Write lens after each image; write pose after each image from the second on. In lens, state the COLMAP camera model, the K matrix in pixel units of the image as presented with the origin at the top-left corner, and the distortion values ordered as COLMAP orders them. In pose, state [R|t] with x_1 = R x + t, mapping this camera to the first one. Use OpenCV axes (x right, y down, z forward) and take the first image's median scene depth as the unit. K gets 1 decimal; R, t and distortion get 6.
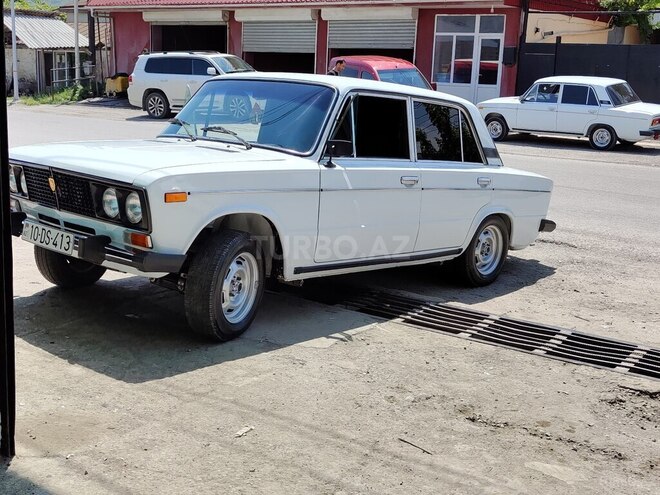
lens RADIAL K [[807.4, 0, 330.0], [0, 807.4, 247.5], [0, 0, 1]] dist [0.020511, -0.048278]
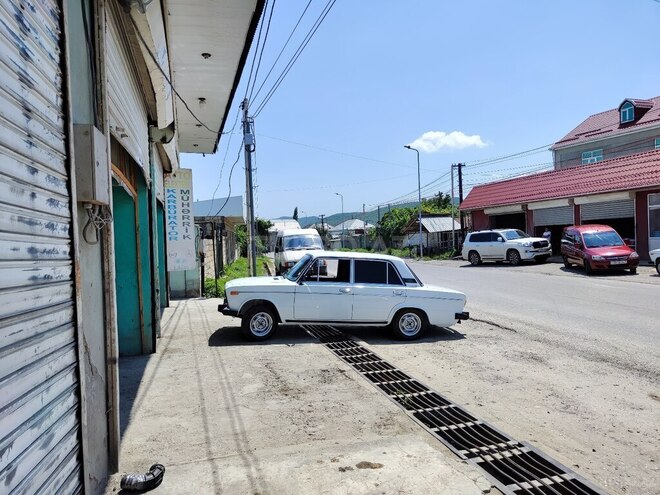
lens RADIAL K [[479.1, 0, 330.0], [0, 479.1, 247.5], [0, 0, 1]] dist [-0.000848, -0.004449]
pose [[0.756866, -0.049767, -0.651673, 0.261024], [-0.078537, 0.982946, -0.166279, 0.009318], [0.648835, 0.177031, 0.740050, -0.043081]]
